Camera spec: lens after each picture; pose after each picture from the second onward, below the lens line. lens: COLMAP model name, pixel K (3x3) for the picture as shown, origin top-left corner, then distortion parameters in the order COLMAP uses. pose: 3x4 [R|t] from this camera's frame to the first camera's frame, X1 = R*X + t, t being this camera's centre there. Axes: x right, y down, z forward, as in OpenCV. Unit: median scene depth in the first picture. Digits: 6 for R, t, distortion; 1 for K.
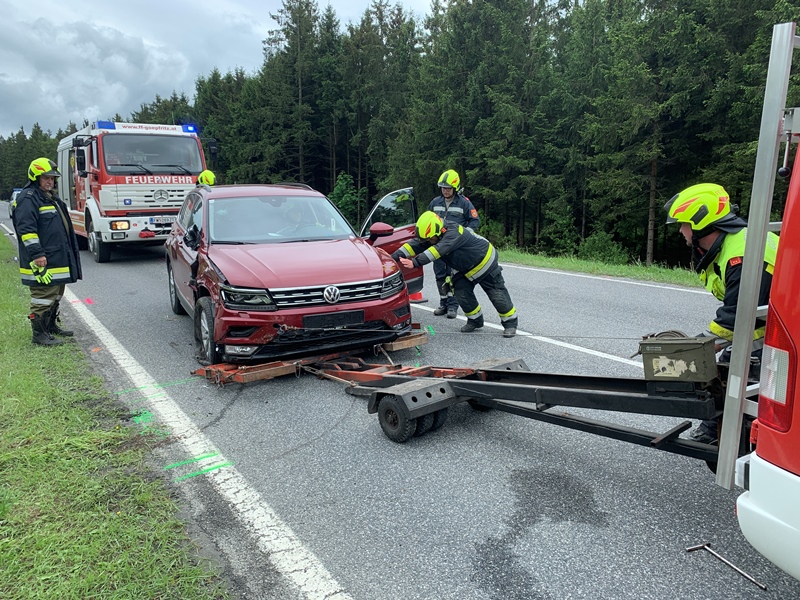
lens RADIAL K [[632.3, 0, 400.0], [0, 632.3, 300.0], [0, 0, 1]] dist [0.008196, -0.000602]
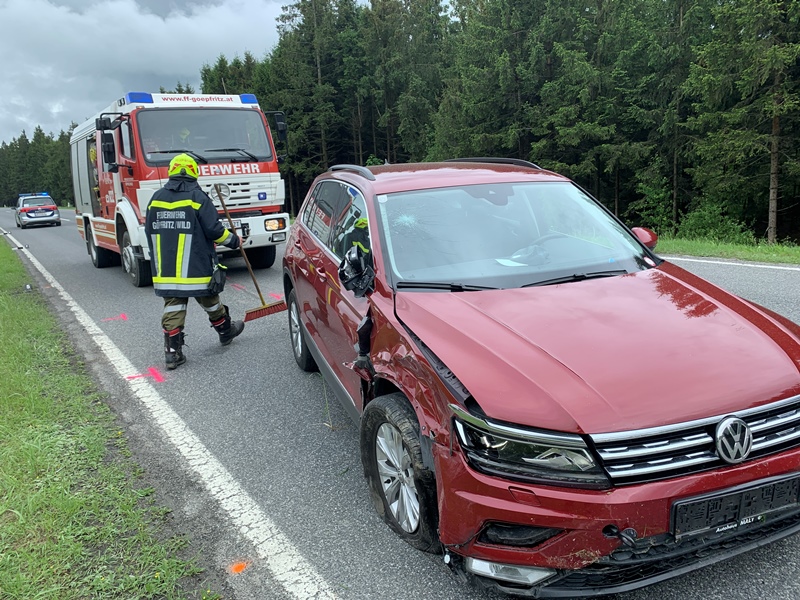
lens RADIAL K [[632.3, 0, 400.0], [0, 632.3, 300.0], [0, 0, 1]] dist [0.008196, -0.000602]
pose [[0.998387, -0.054411, -0.016199, -0.081309], [0.054795, 0.998203, 0.024245, -0.022988], [0.014851, -0.025094, 0.999575, 0.133792]]
